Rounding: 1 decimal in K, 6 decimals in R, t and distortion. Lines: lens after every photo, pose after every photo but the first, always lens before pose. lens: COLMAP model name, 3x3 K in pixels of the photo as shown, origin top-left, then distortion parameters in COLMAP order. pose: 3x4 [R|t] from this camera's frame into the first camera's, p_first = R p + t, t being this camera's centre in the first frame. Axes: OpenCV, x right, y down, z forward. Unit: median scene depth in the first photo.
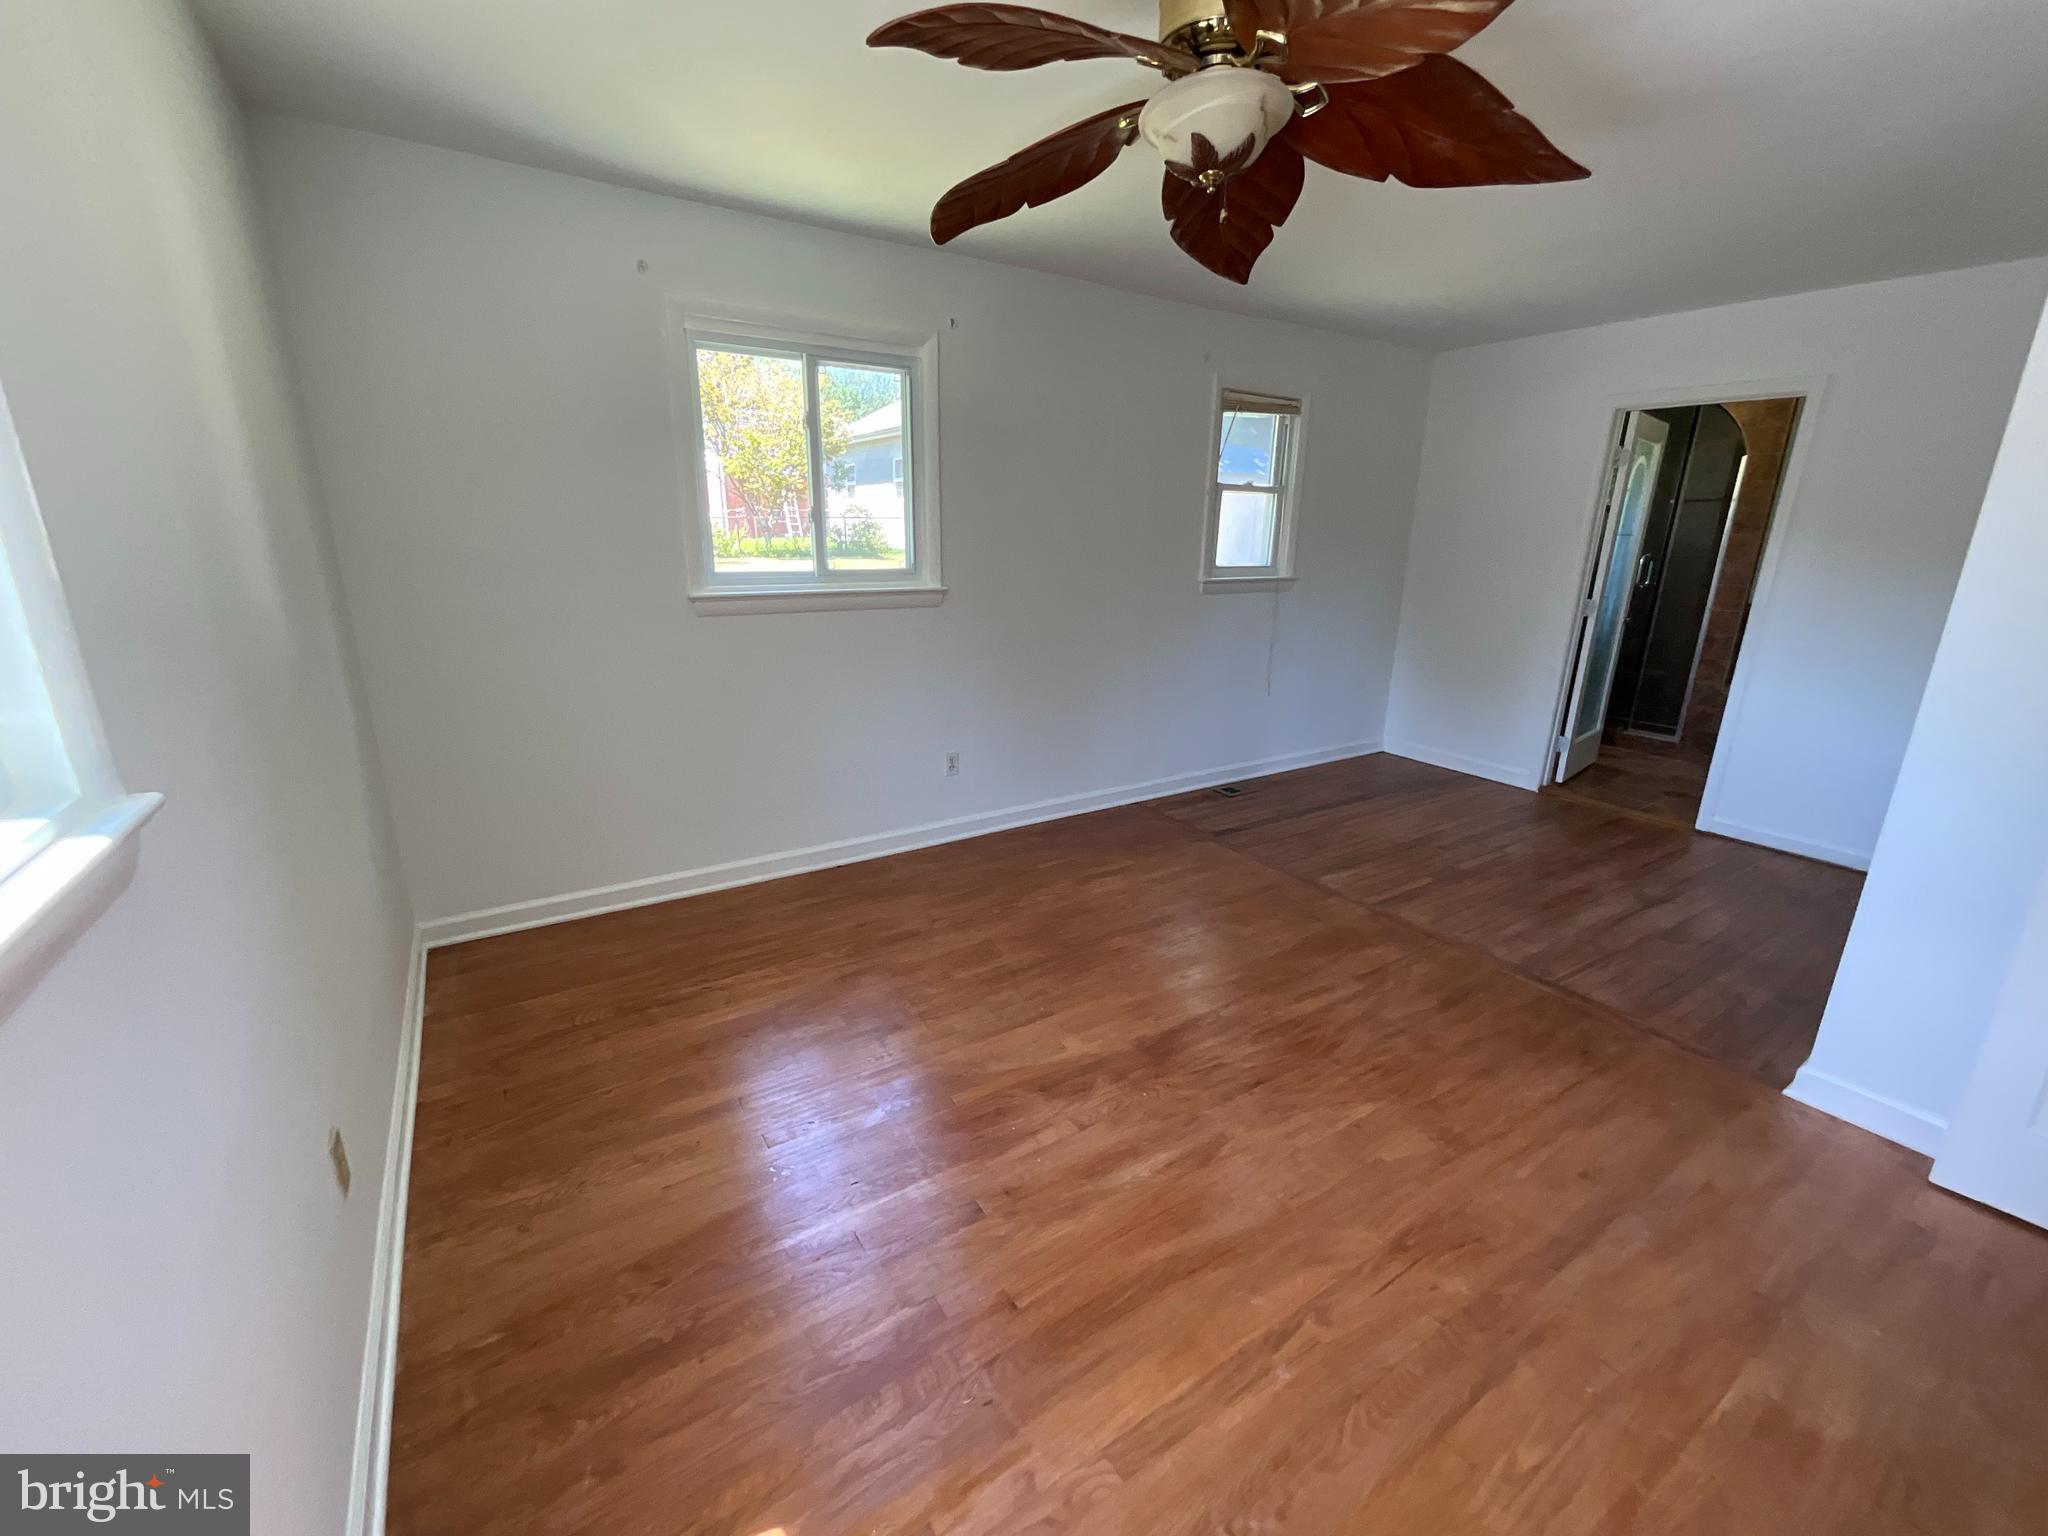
lens RADIAL K [[833.2, 0, 1021.2], [0, 833.2, 773.1], [0, 0, 1]] dist [0.000757, -0.000334]
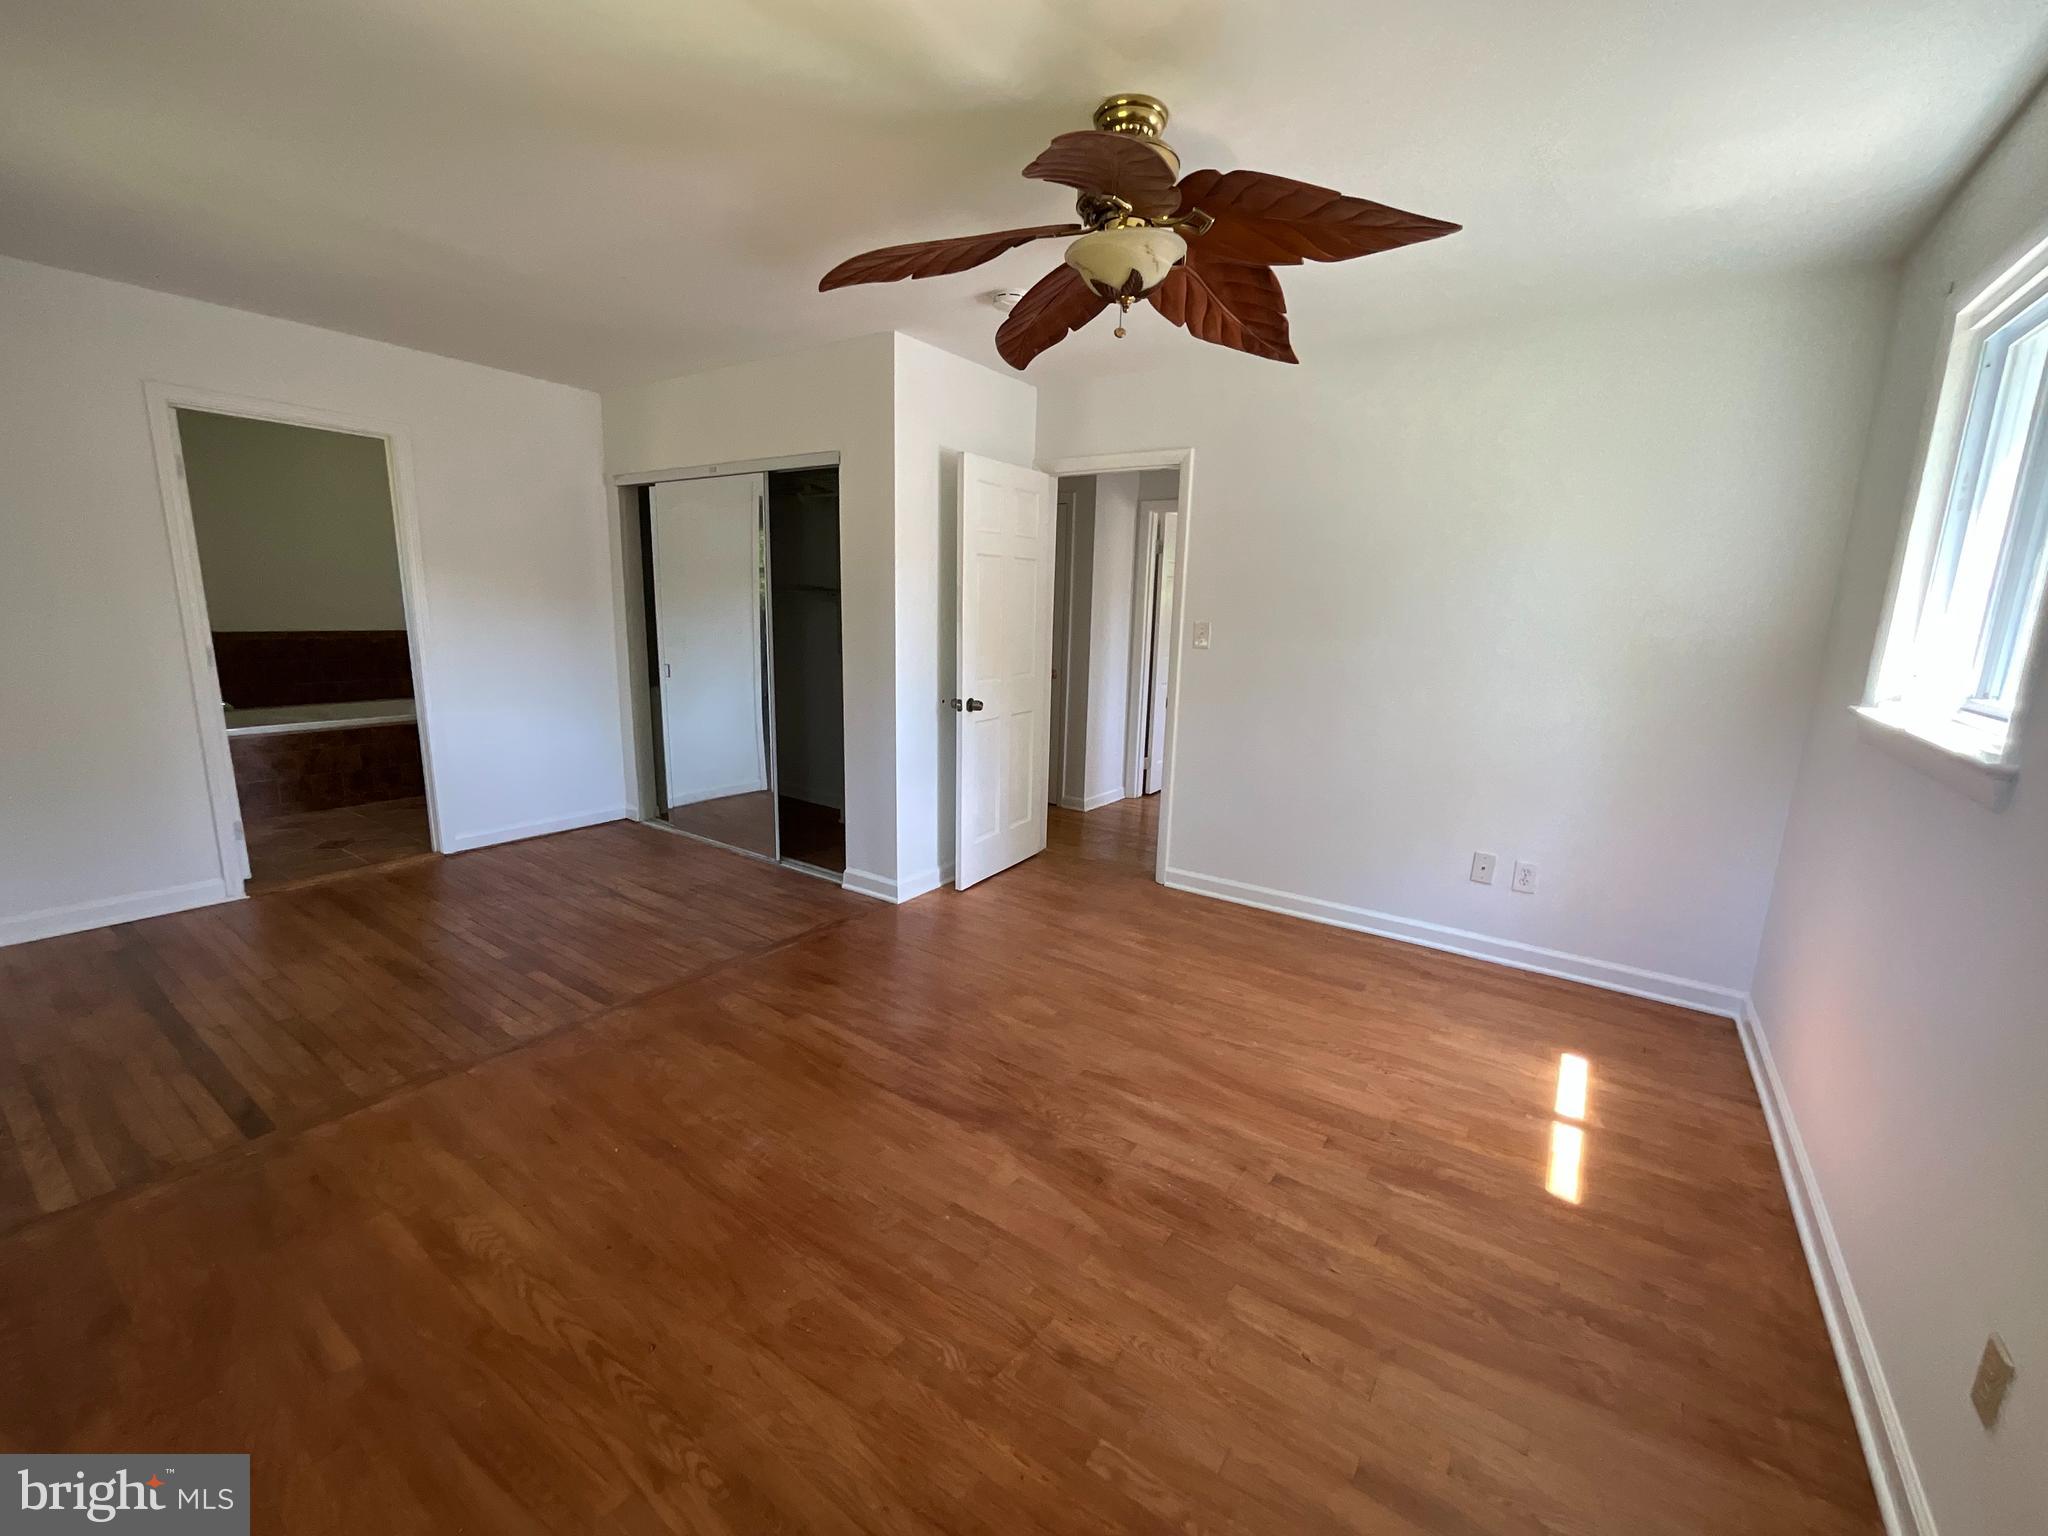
lens RADIAL K [[832.7, 0, 1026.4], [0, 832.7, 766.3], [0, 0, 1]] dist [-0.003170, 0.000640]
pose [[-0.374561, -0.203525, 0.904589, -0.501712], [0.230242, 0.924638, 0.303371, -0.249771], [-0.898161, 0.321905, -0.299474, 0.883827]]
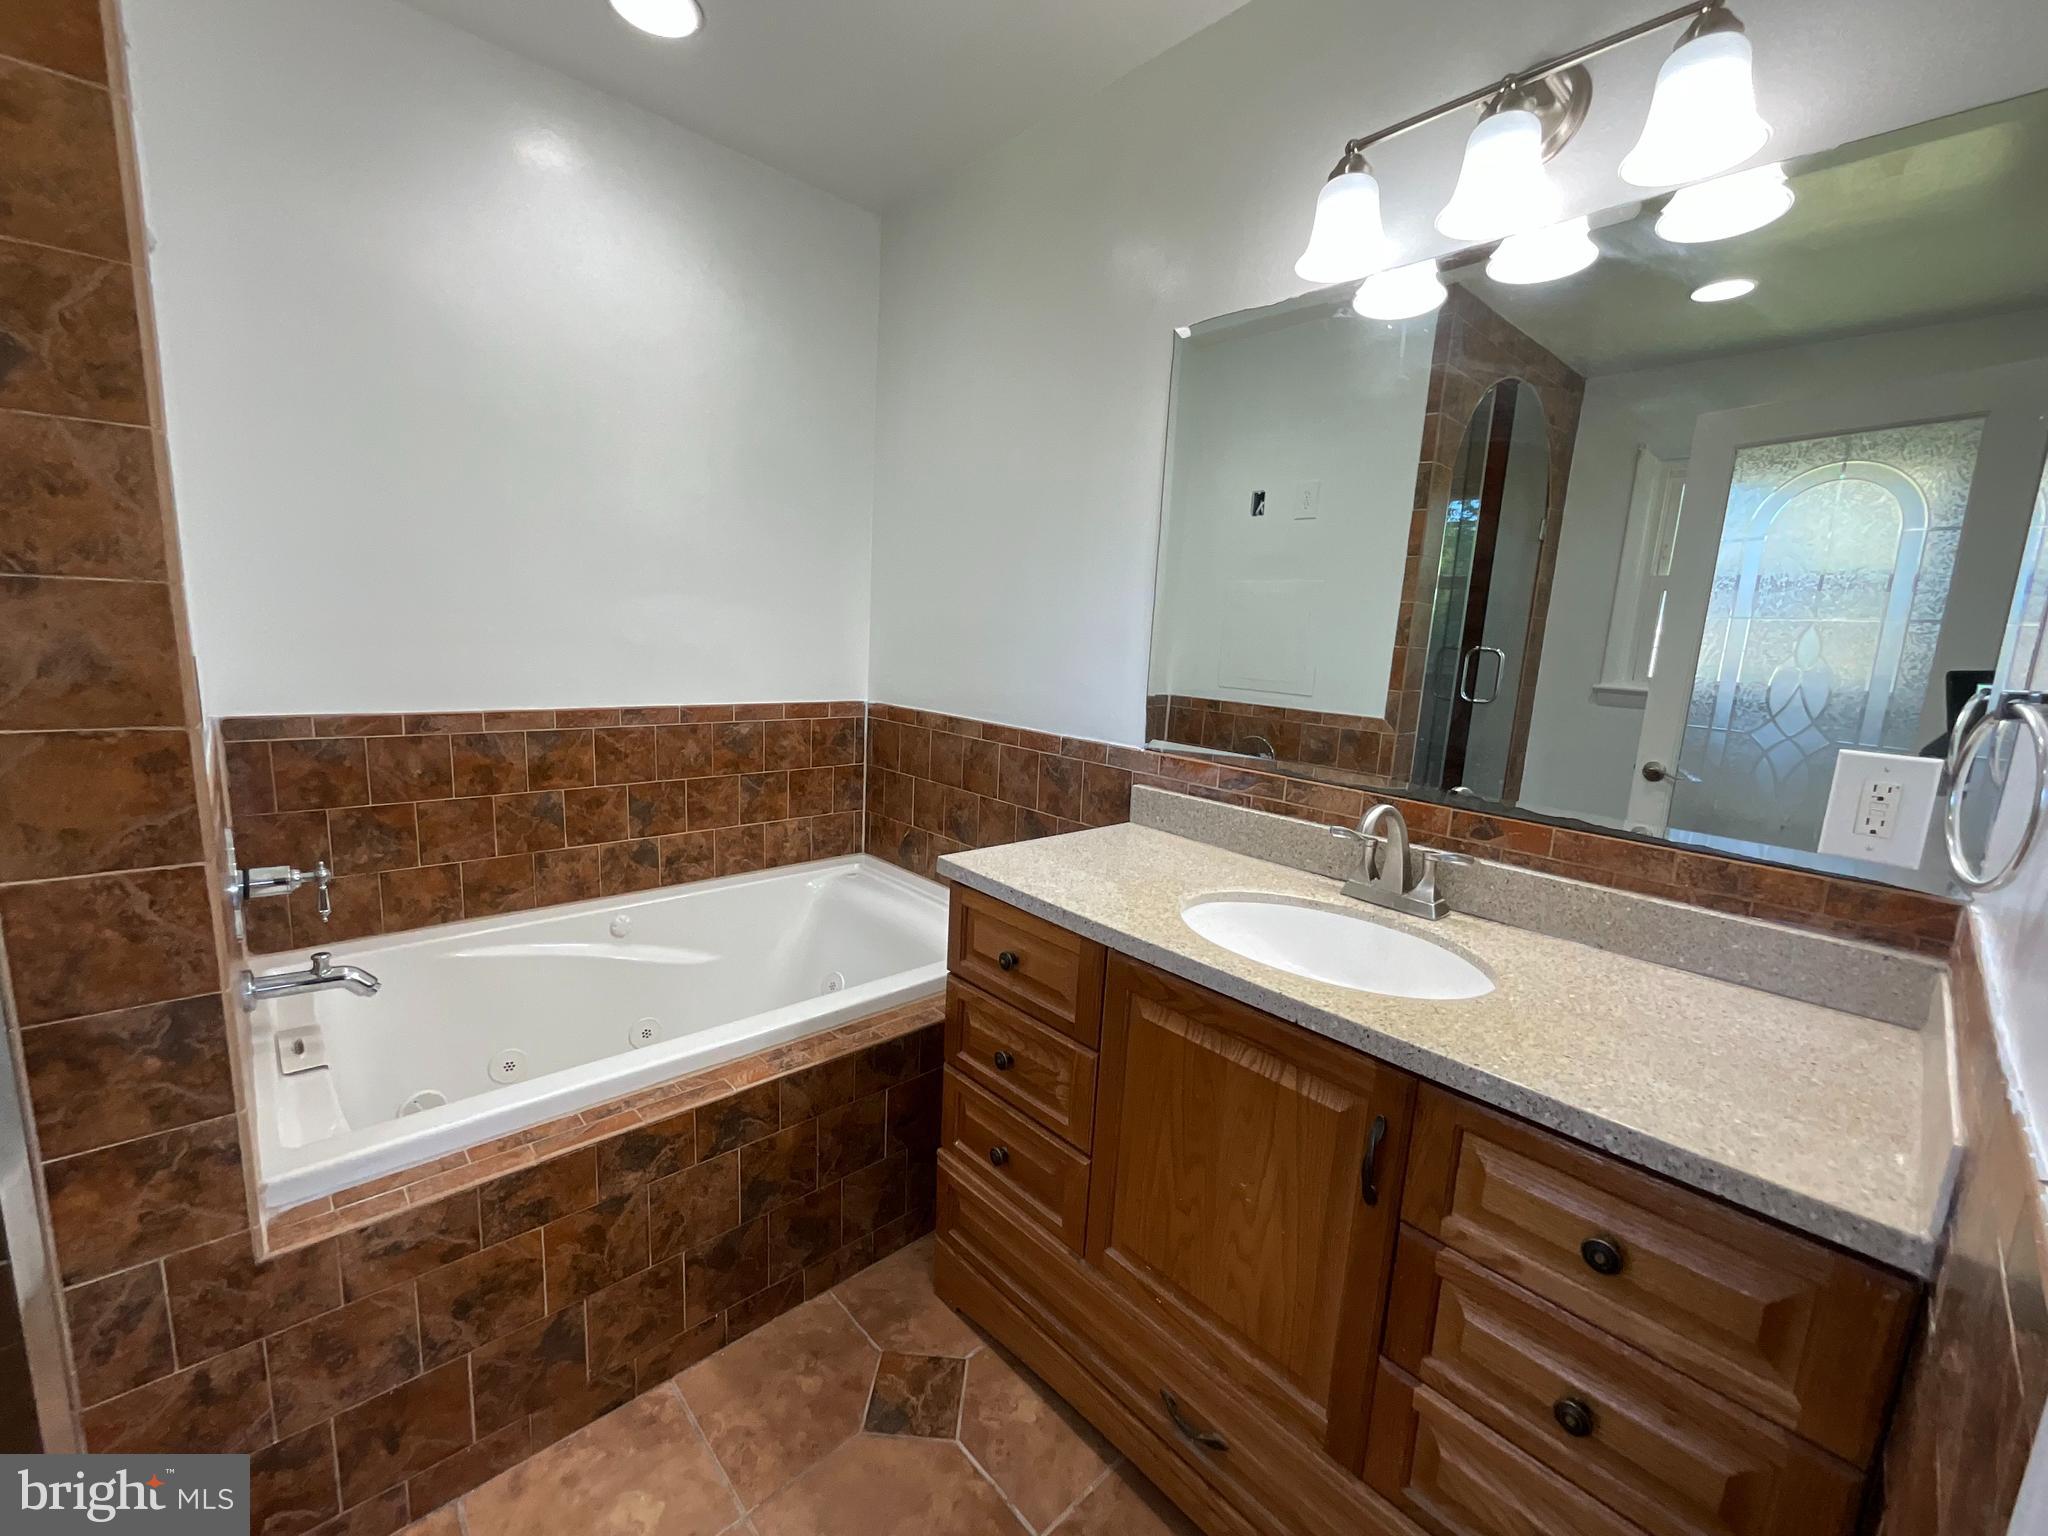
lens RADIAL K [[832.7, 0, 1026.4], [0, 832.7, 766.3], [0, 0, 1]] dist [-0.003170, 0.000640]
pose [[-0.170439, -0.187848, 0.967297, 1.130270], [0.228551, 0.947353, 0.224246, -0.364127], [-0.958496, 0.259297, -0.118532, 1.439075]]
